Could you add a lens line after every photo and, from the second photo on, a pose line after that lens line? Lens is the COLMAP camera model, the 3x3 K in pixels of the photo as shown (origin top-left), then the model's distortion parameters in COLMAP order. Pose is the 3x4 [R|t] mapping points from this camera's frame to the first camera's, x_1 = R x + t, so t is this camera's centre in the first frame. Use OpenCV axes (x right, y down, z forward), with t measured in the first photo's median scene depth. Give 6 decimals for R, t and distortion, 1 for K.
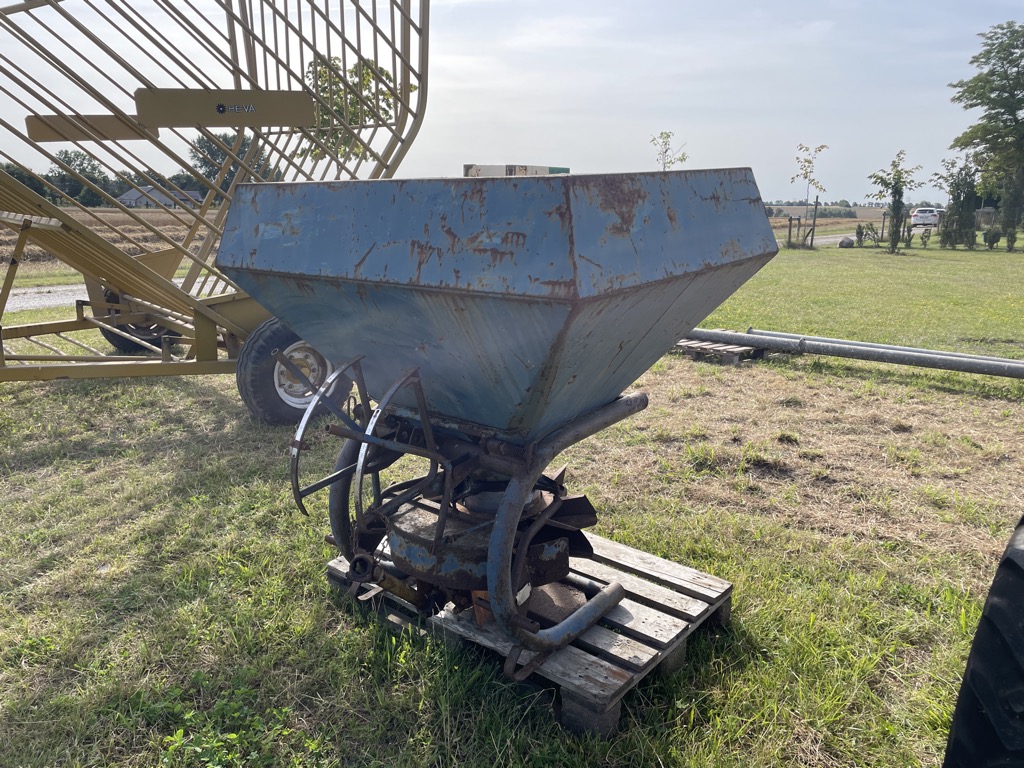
lens RADIAL K [[776.5, 0, 524.3], [0, 776.5, 369.1], [0, 0, 1]] dist [0.077635, -0.093430]
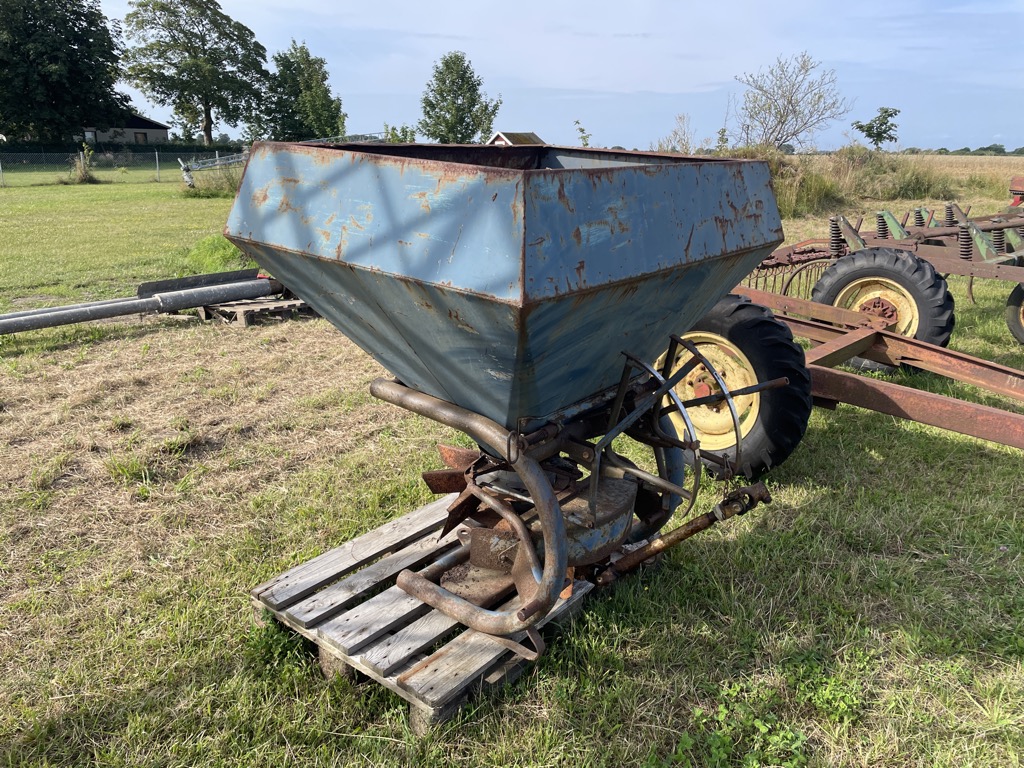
lens RADIAL K [[773.7, 0, 520.4], [0, 773.7, 369.8], [0, 0, 1]] dist [0.085055, -0.105664]
pose [[-0.016794, -0.282537, 0.959109, -1.078229], [0.200489, 0.938811, 0.280068, -0.275400], [-0.979552, 0.196994, 0.040879, 1.058609]]
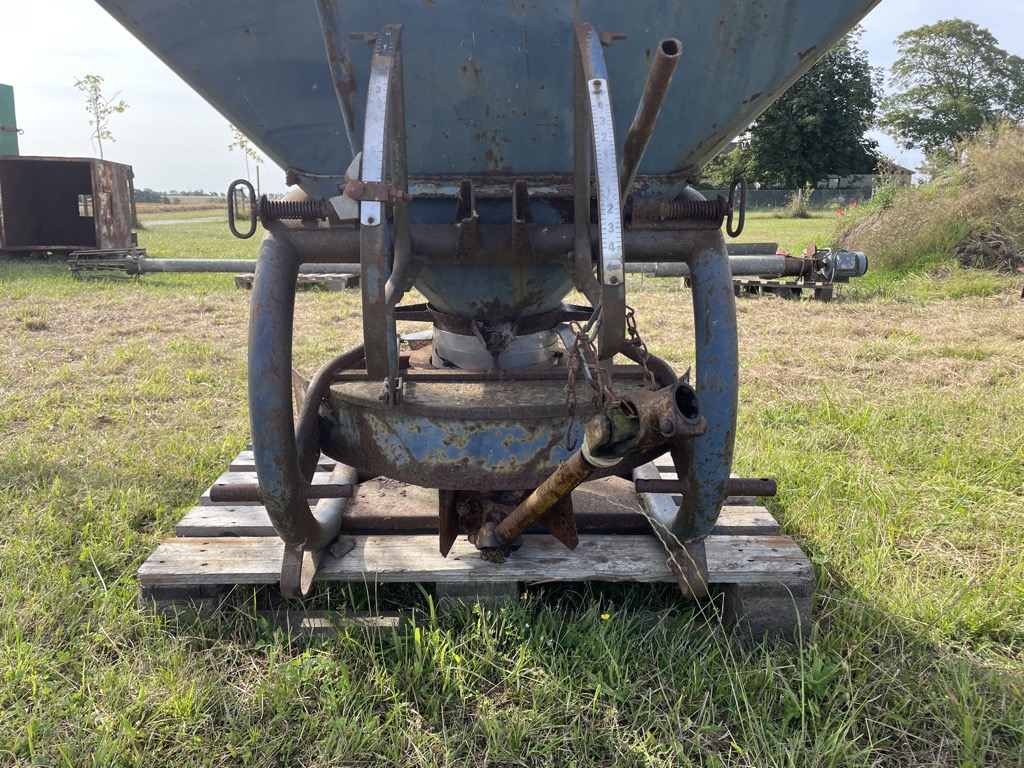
lens RADIAL K [[775.9, 0, 510.8], [0, 775.9, 369.7], [0, 0, 1]] dist [0.084586, -0.106649]
pose [[0.762713, -0.146241, 0.629987, -0.463684], [0.138250, 0.988450, 0.062075, 0.158063], [-0.631788, 0.039750, 0.774121, 0.591235]]
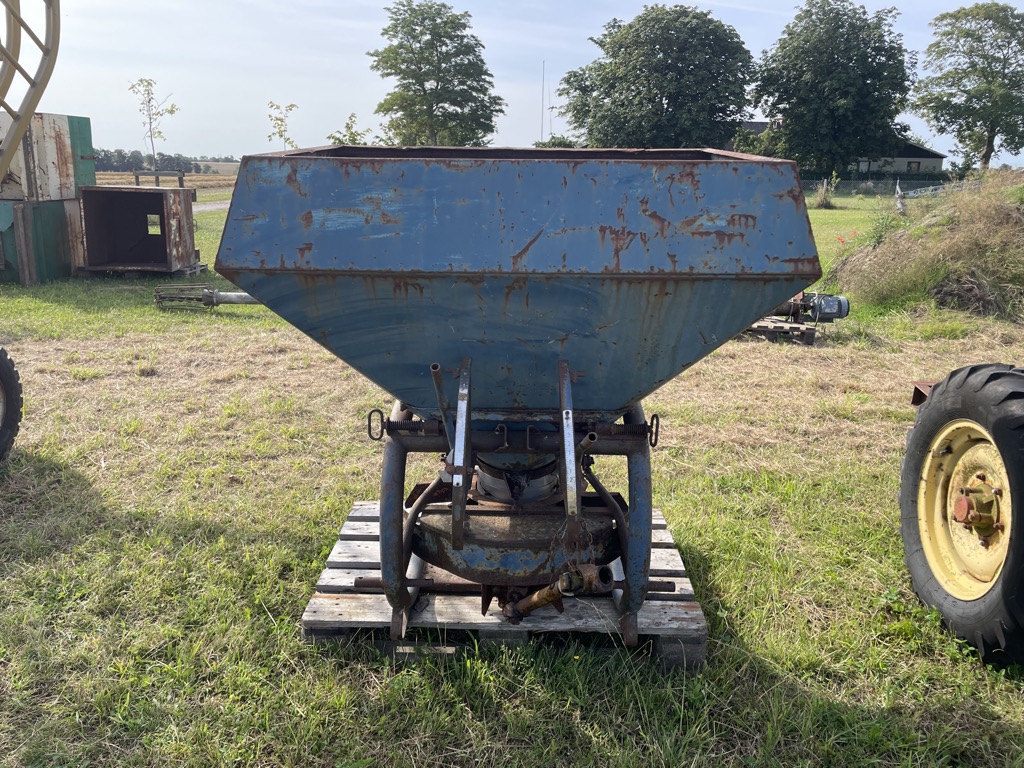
lens RADIAL K [[773.7, 0, 520.4], [0, 773.7, 369.8], [0, 0, 1]] dist [0.085055, -0.105664]
pose [[0.778435, -0.153630, 0.608635, -0.677669], [0.120834, 0.988128, 0.094876, -0.078059], [-0.615985, -0.000311, 0.787758, 0.265159]]
